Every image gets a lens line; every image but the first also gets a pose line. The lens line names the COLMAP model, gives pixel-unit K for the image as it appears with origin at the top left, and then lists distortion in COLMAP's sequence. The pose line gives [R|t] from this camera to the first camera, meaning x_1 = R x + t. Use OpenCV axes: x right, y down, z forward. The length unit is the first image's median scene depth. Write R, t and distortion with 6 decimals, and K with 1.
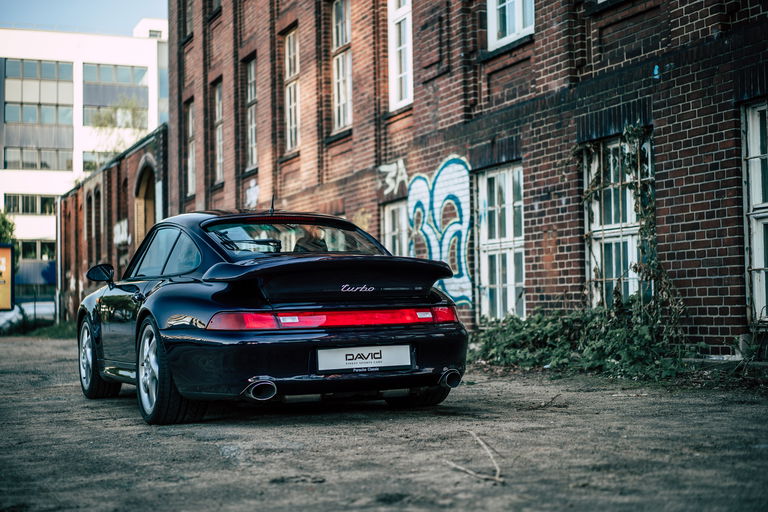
lens RADIAL K [[1199.7, 0, 384.0], [0, 1199.7, 256.0], [0, 0, 1]] dist [0.150178, -1.035994]
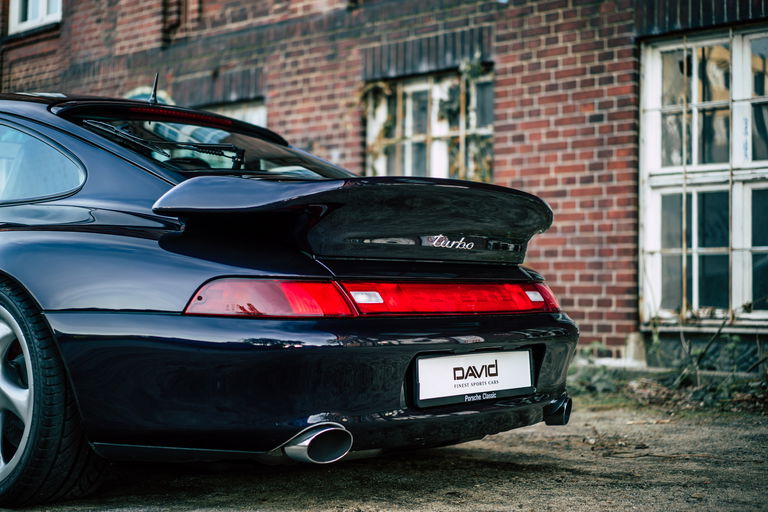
lens RADIAL K [[1199.7, 0, 384.0], [0, 1199.7, 256.0], [0, 0, 1]] dist [0.150178, -1.035994]
pose [[0.904263, 0.043607, 0.424743, -0.136419], [-0.047328, 0.998878, -0.001793, 0.017551], [-0.424344, -0.018480, 0.905312, 0.265199]]
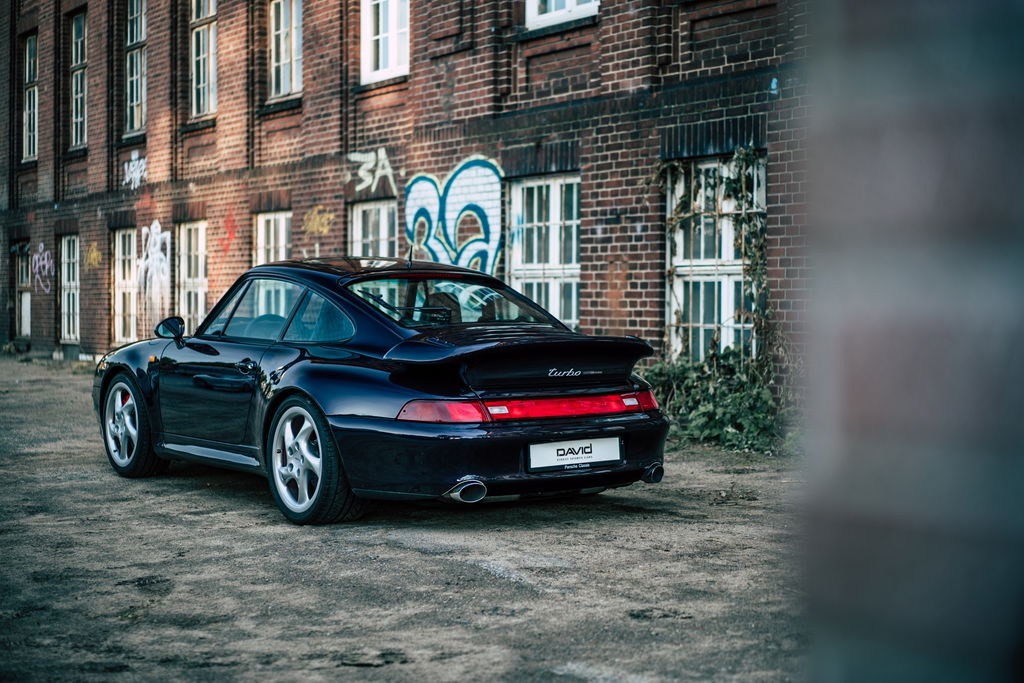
lens RADIAL K [[1599.7, 0, 512.0], [0, 1599.7, 341.5], [0, 0, 1]] dist [0.150178, -1.035994]
pose [[0.979234, 0.016095, 0.202091, -0.146723], [-0.030366, 0.997243, 0.067714, -0.036460], [-0.200444, -0.072445, 0.977023, -0.063828]]
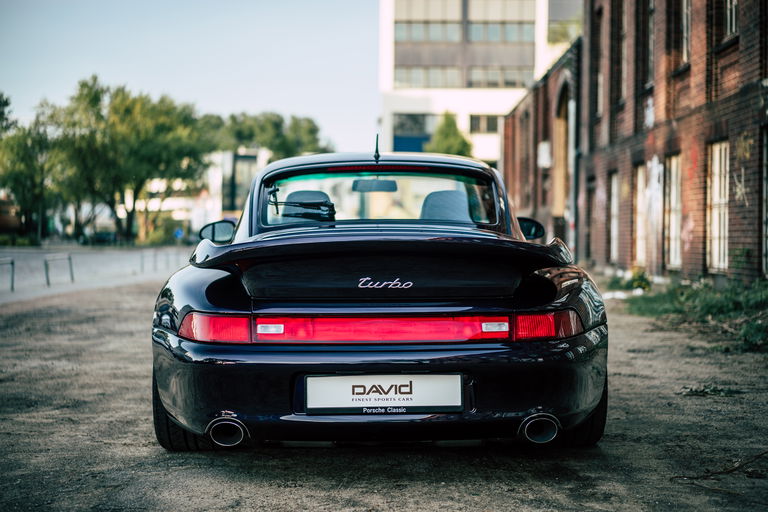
lens RADIAL K [[1199.7, 0, 384.0], [0, 1199.7, 256.0], [0, 0, 1]] dist [0.150178, -1.035994]
pose [[0.918193, 0.031272, -0.394896, 0.117053], [-0.003717, 0.997515, 0.070351, -0.016913], [0.396115, -0.063128, 0.916028, 0.199527]]
